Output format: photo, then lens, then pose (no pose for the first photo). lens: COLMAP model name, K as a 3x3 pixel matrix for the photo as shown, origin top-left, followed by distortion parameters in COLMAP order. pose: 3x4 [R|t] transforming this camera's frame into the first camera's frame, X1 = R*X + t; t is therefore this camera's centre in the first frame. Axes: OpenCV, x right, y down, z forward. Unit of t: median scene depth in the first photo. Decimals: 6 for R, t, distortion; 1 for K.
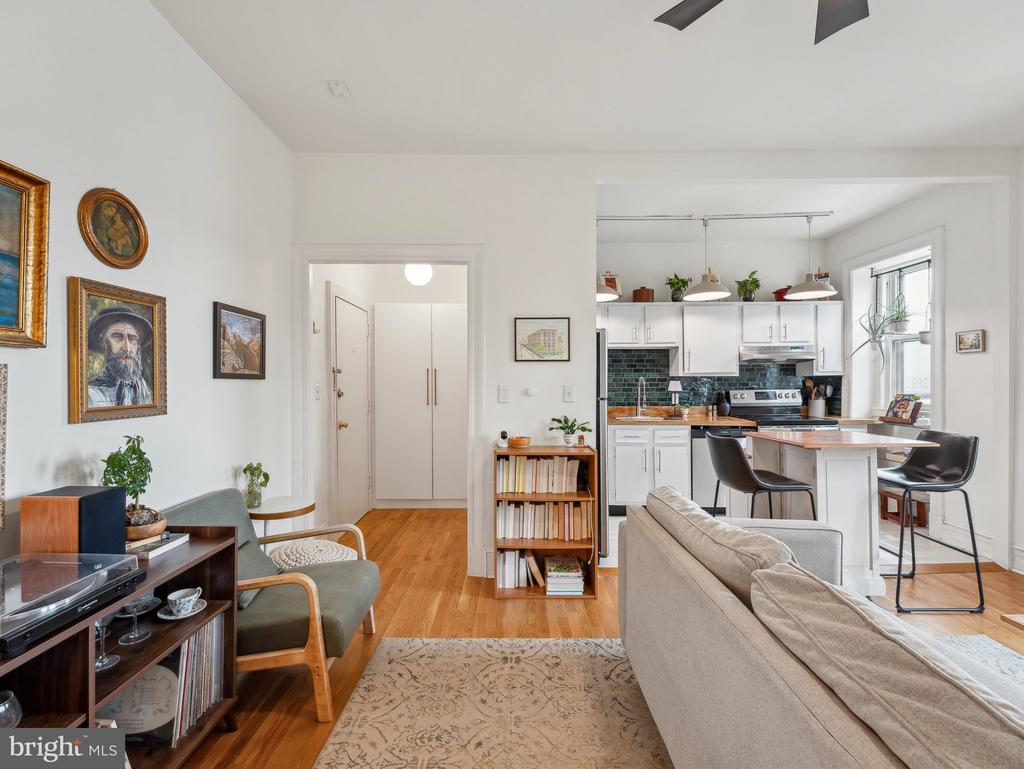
lens RADIAL K [[472.1, 0, 506.5], [0, 472.1, 383.4], [0, 0, 1]] dist [-0.002182, -0.000253]
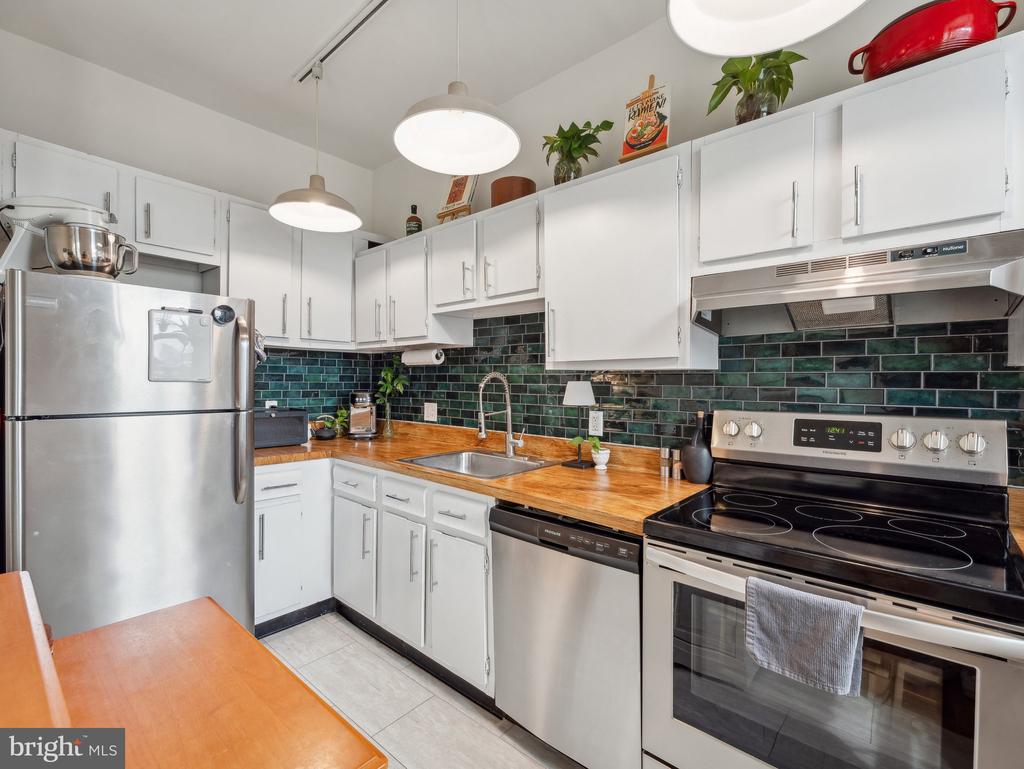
lens RADIAL K [[472.1, 0, 506.5], [0, 472.1, 383.4], [0, 0, 1]] dist [-0.002182, -0.000253]
pose [[0.743857, 0.017587, -0.668107, 0.815737], [-0.015154, 0.999841, 0.009447, -0.007910], [0.668167, 0.003098, 0.744005, 0.891073]]
